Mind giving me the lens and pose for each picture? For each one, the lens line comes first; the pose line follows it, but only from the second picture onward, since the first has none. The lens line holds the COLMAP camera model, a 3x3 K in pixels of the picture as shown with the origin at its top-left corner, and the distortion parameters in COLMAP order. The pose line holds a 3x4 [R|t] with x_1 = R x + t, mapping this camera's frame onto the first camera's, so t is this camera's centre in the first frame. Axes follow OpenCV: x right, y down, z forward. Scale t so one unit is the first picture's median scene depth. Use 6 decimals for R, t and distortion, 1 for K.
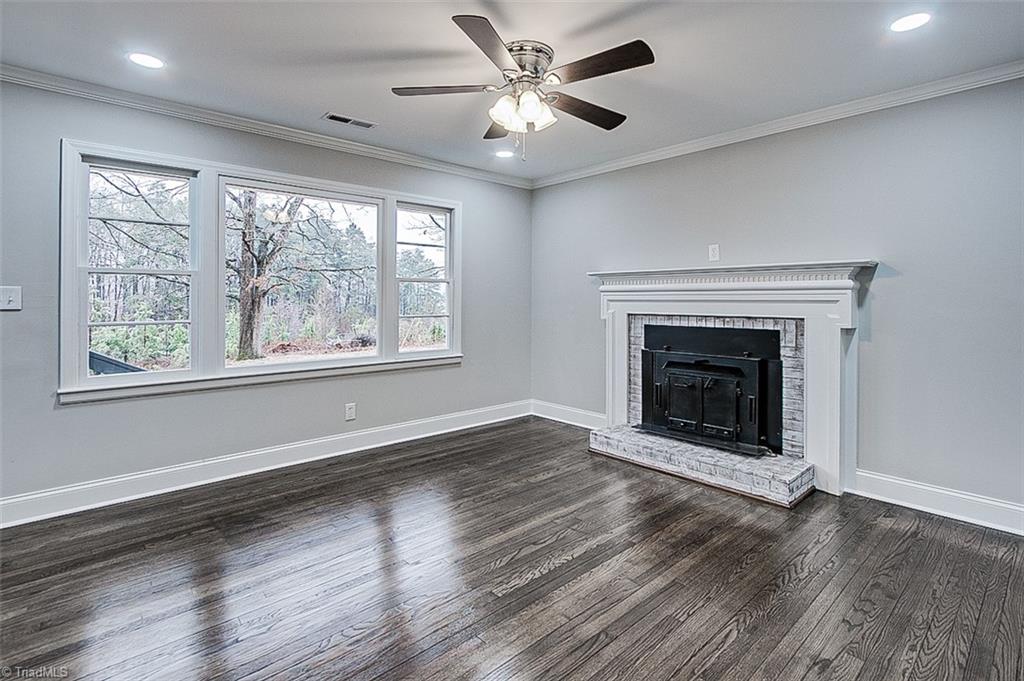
lens RADIAL K [[501.4, 0, 509.4], [0, 501.4, 297.9], [0, 0, 1]] dist [-0.001443, 0.000170]
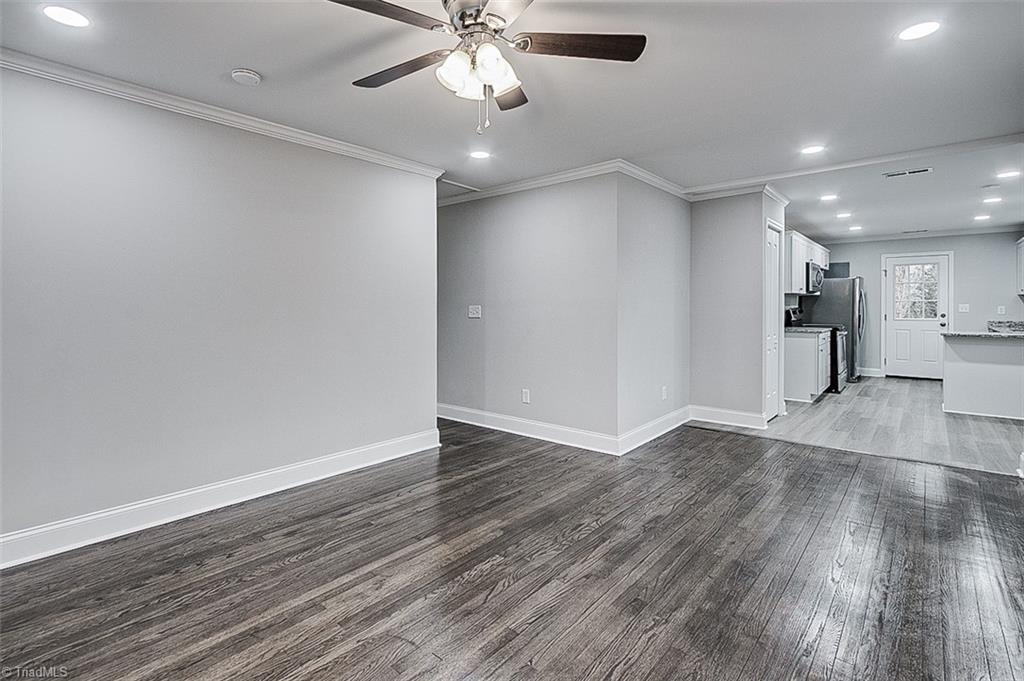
lens RADIAL K [[492.4, 0, 507.8], [0, 492.4, 307.8], [0, 0, 1]] dist [-0.004332, -0.000005]
pose [[-0.992179, 0.000954, -0.124821, 0.051169], [0.000742, 0.999998, 0.001749, -0.001860], [0.124823, 0.001642, -0.992178, 1.079853]]
